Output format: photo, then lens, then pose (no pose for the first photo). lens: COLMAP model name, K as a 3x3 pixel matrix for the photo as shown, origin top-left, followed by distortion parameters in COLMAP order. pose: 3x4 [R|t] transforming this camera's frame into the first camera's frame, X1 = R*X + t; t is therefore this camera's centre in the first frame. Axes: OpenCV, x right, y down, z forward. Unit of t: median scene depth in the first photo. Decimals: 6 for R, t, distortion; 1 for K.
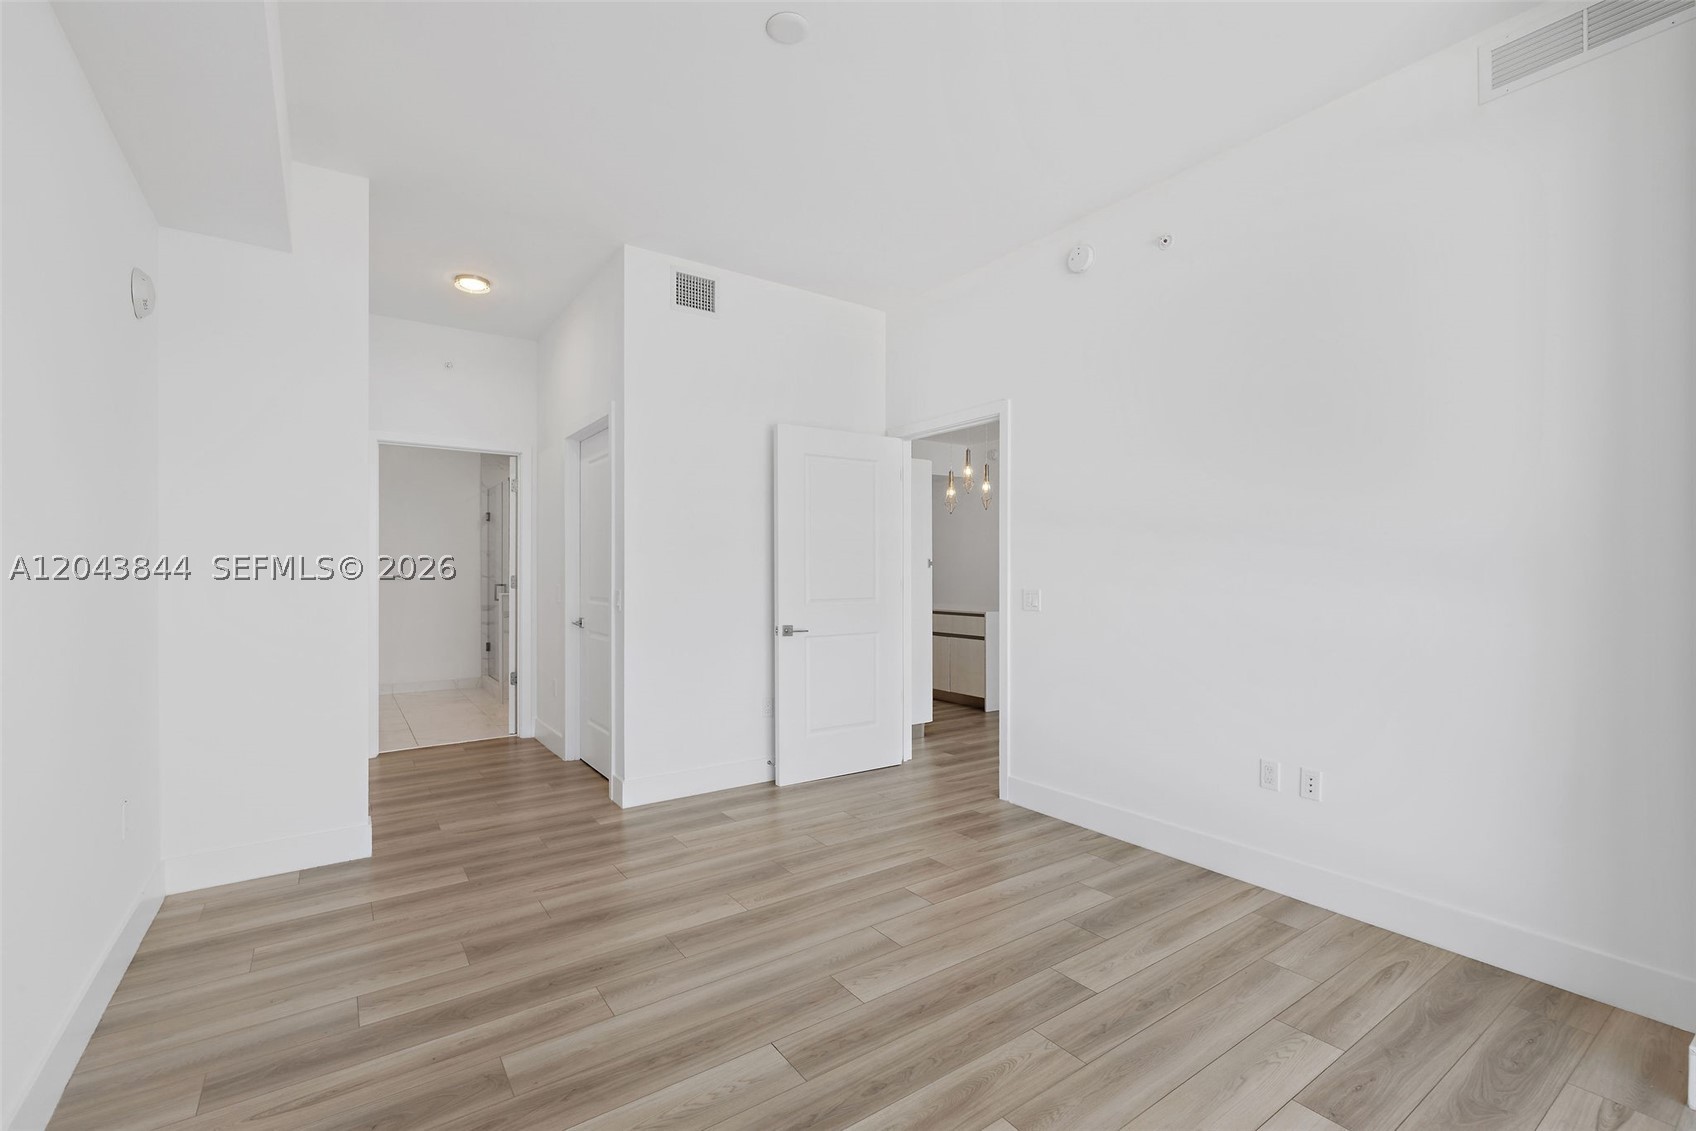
lens RADIAL K [[737.8, 0, 848.0], [0, 737.8, 565.5], [0, 0, 1]] dist [0.000295, 0.000039]
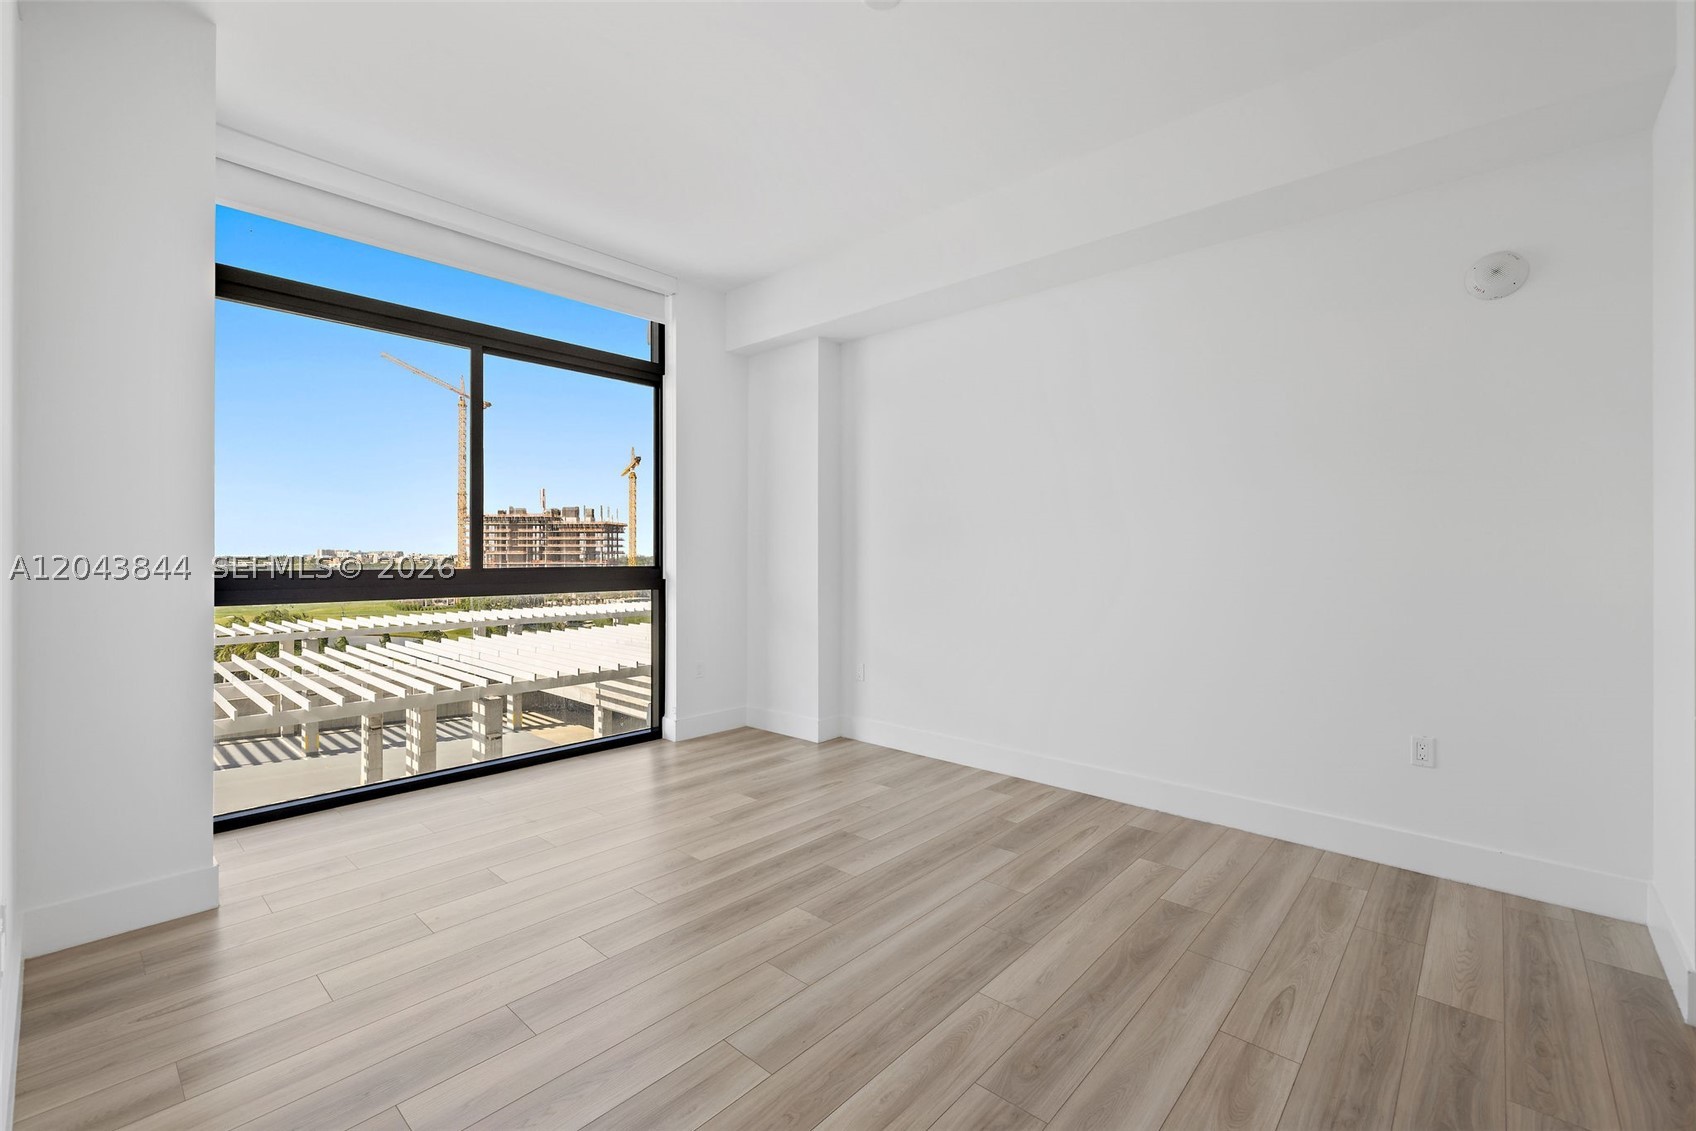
lens RADIAL K [[717.7, 0, 843.5], [0, 717.7, 539.0], [0, 0, 1]] dist [0.000815, 0.000142]
pose [[-0.977107, -0.005037, -0.212689, 0.171546], [0.001457, 0.999538, -0.030367, 0.036163], [0.212743, -0.029982, -0.976648, 1.893666]]
